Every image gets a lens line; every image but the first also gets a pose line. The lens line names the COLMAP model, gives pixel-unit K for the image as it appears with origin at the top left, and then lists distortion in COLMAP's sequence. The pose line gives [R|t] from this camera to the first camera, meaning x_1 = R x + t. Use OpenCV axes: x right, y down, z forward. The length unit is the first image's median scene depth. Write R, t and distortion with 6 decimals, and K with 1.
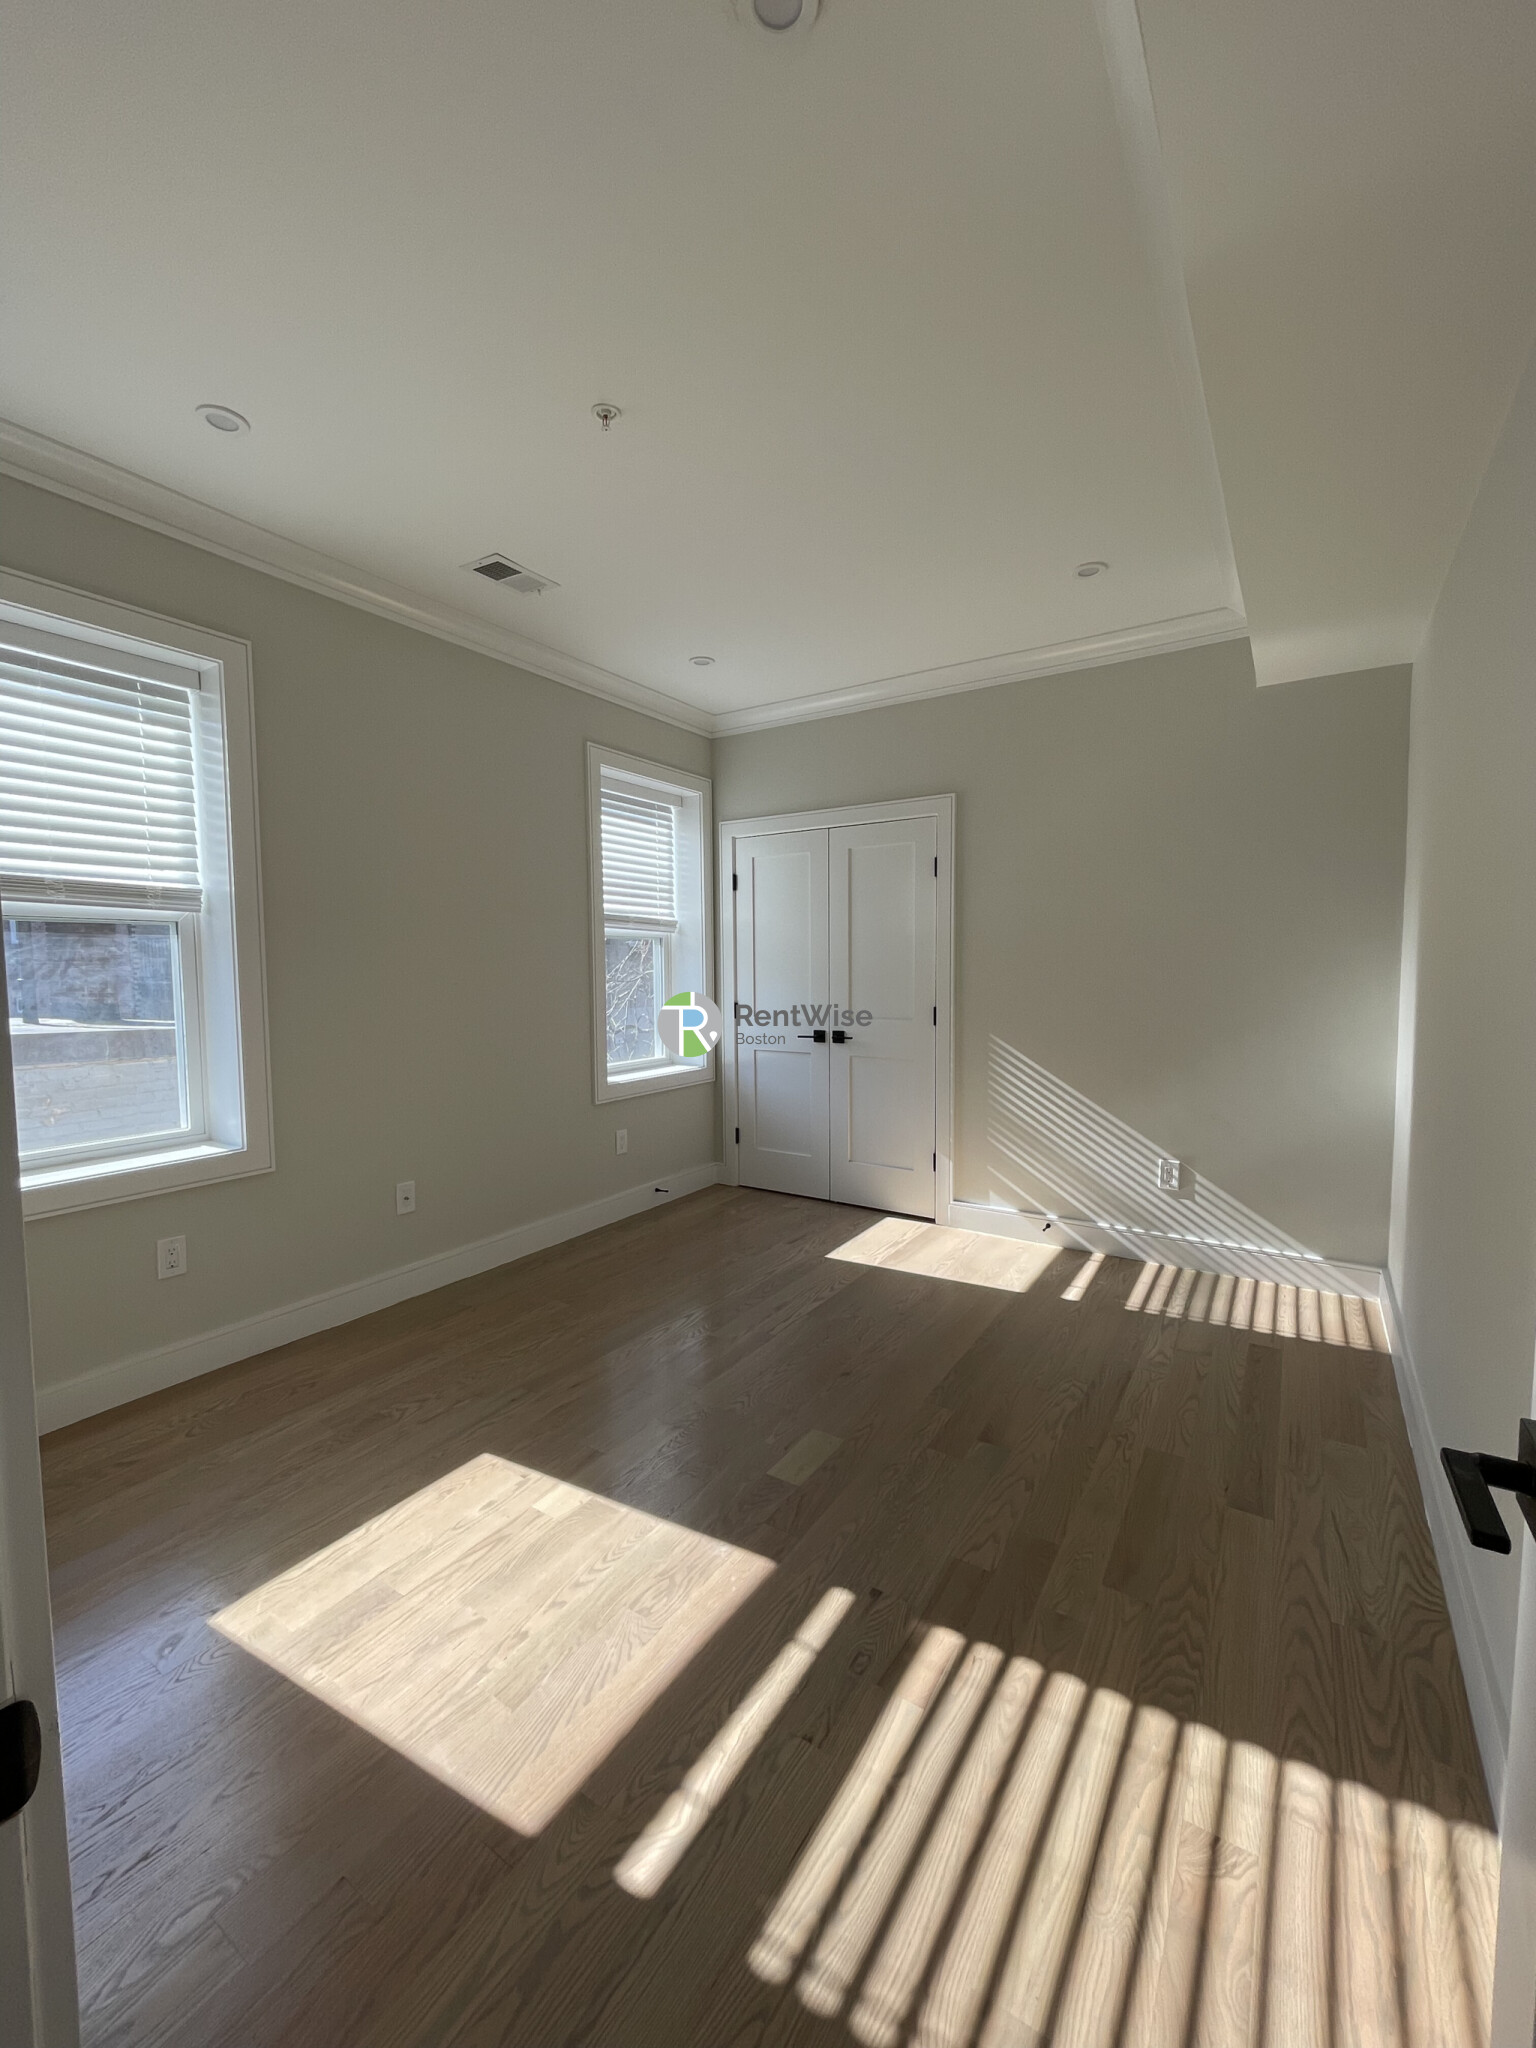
lens RADIAL K [[827.7, 0, 763.8], [0, 827.7, 1018.3], [0, 0, 1]] dist [-0.004234, 0.000192]
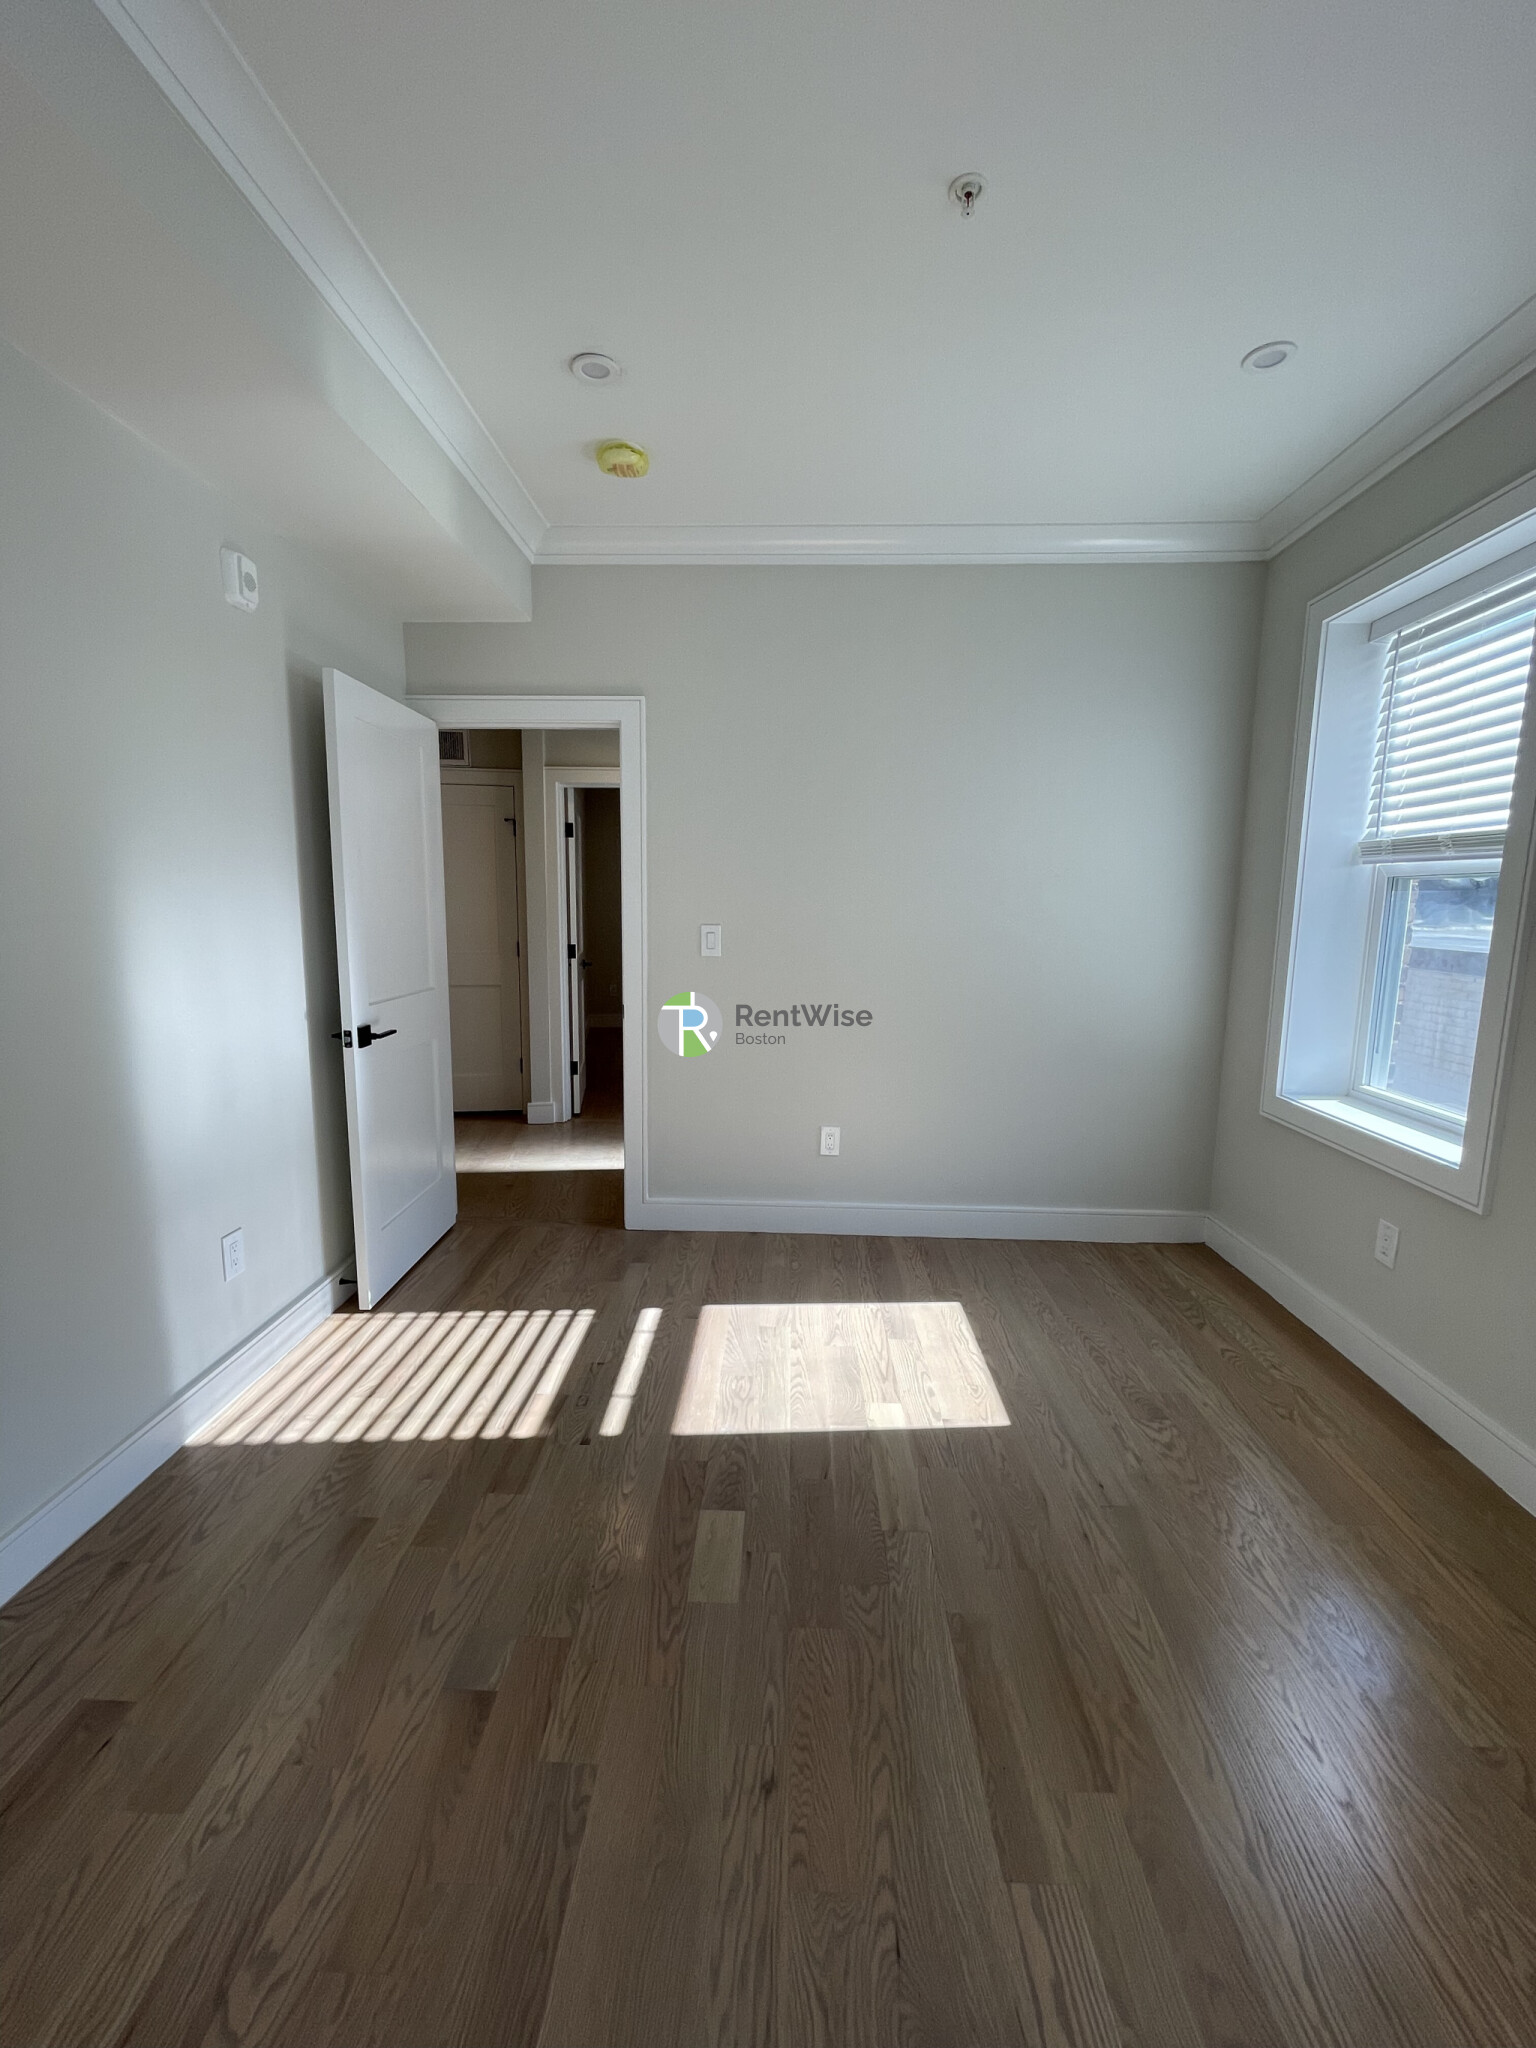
lens RADIAL K [[825.8, 0, 763.9], [0, 825.8, 1017.8], [0, 0, 1]] dist [0.000447, 0.000368]
pose [[-0.855623, 0.067839, -0.513135, 0.236619], [-0.040825, 0.979440, 0.197561, -0.079353], [0.515987, 0.189986, -0.835262, 0.976861]]
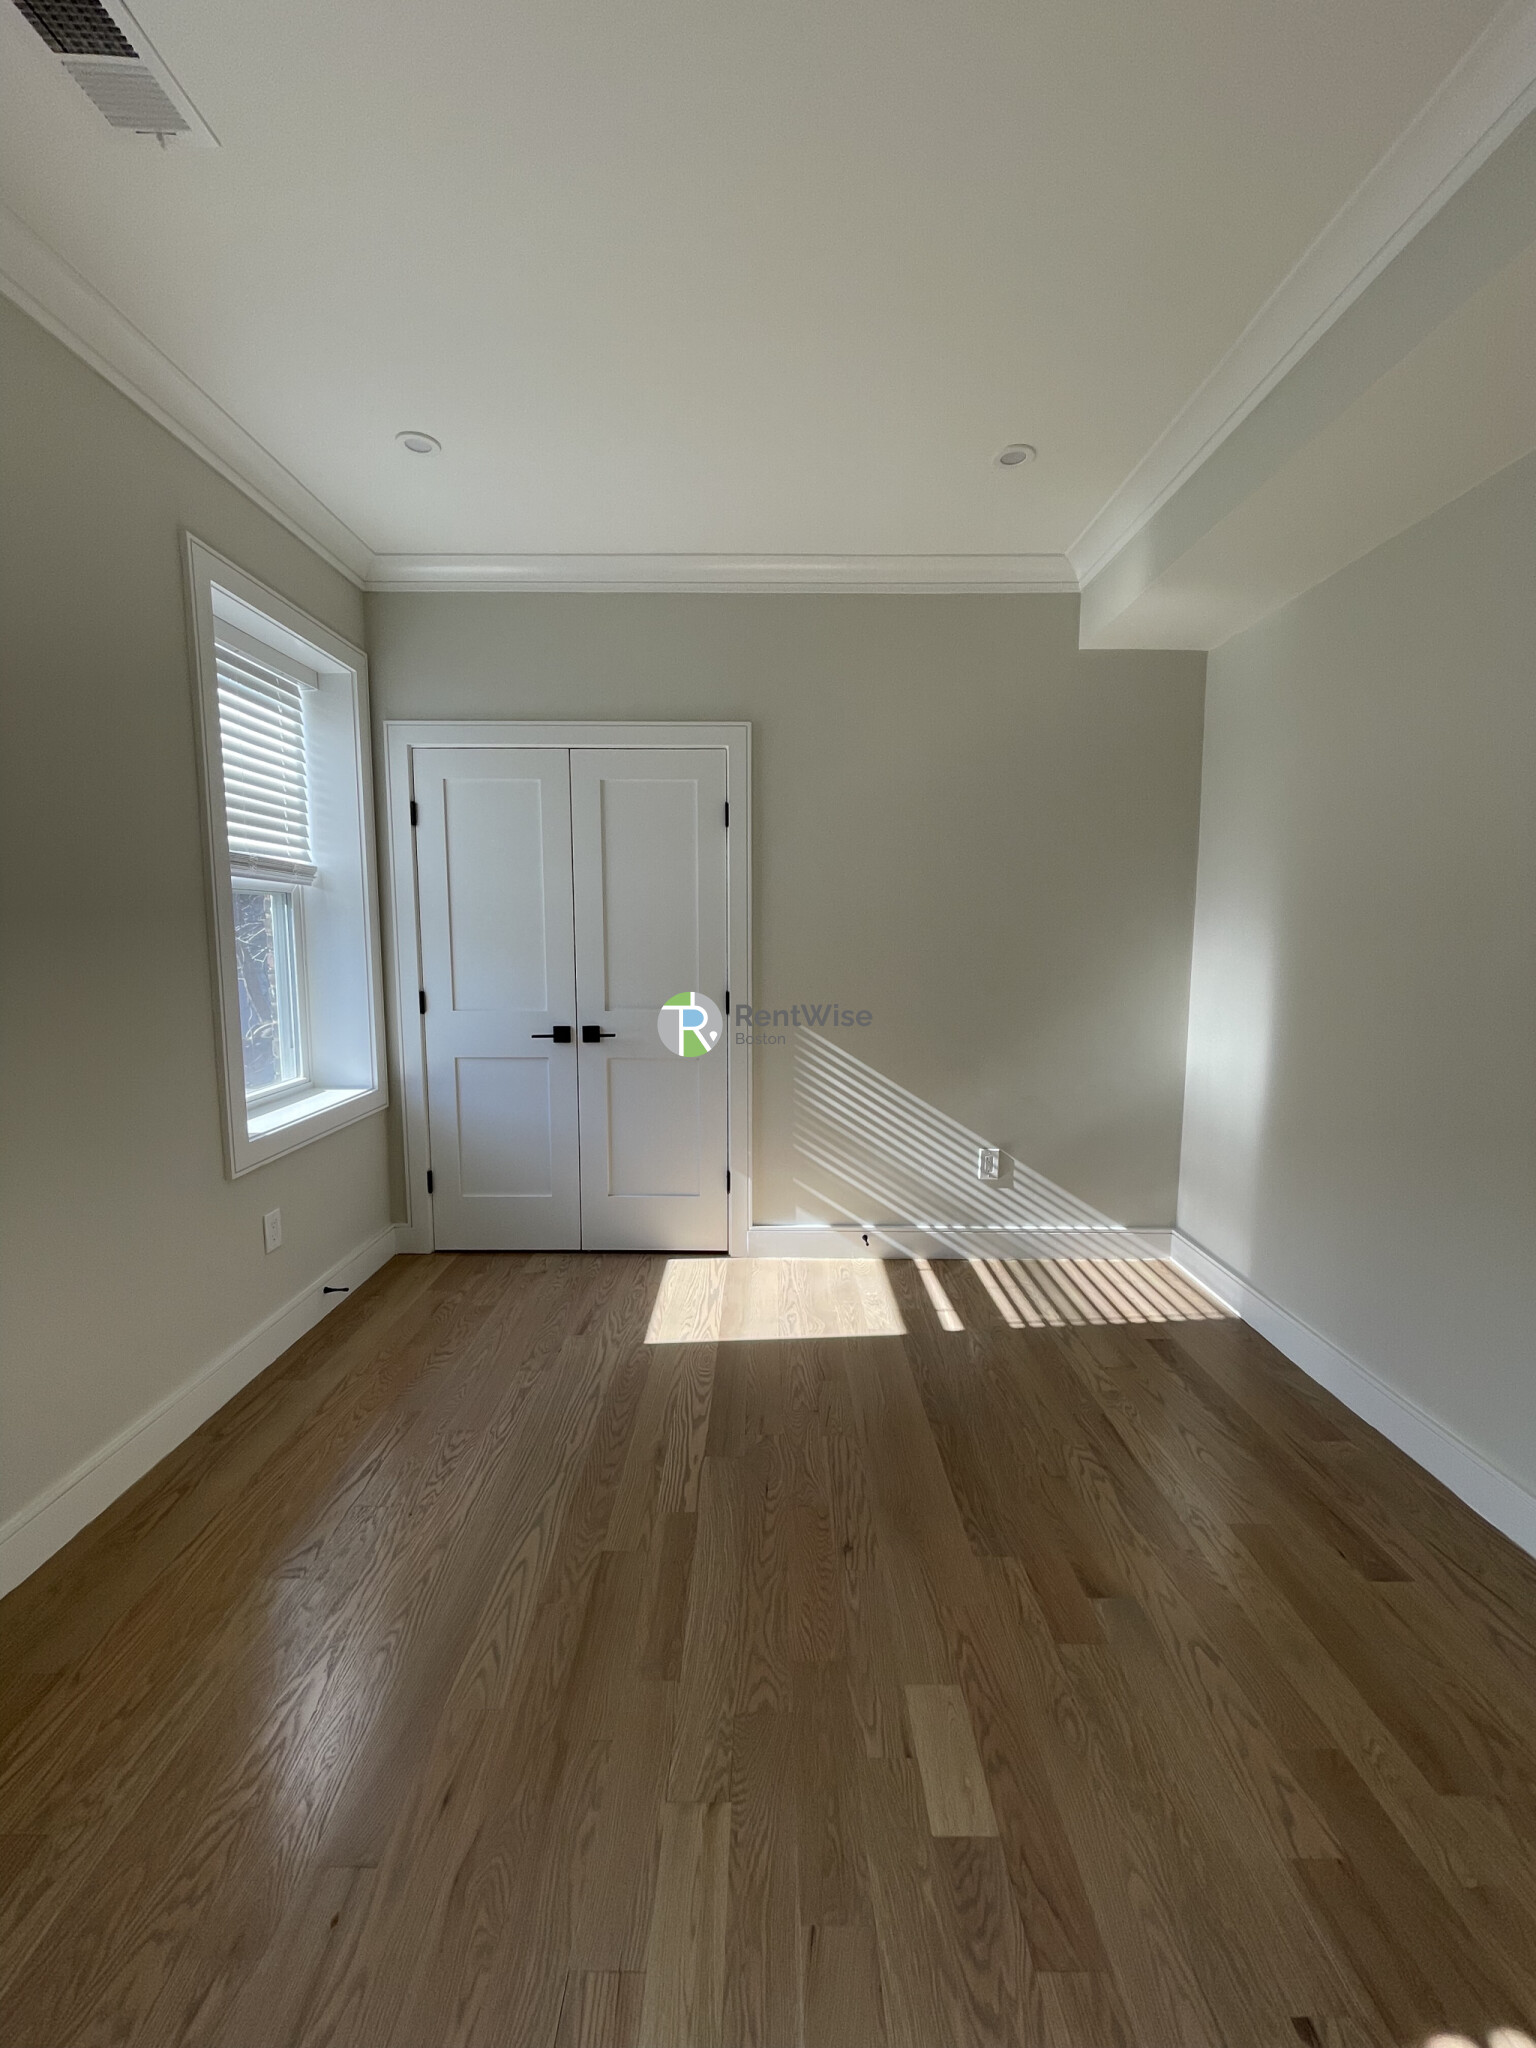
lens RADIAL K [[833.8, 0, 764.0], [0, 833.8, 1014.1], [0, 0, 1]] dist [0.007556, 0.000045]
pose [[0.837883, -0.048876, 0.543657, -0.231789], [0.026846, 0.998468, 0.048391, -0.033914], [-0.545189, -0.025951, 0.837912, 0.348704]]
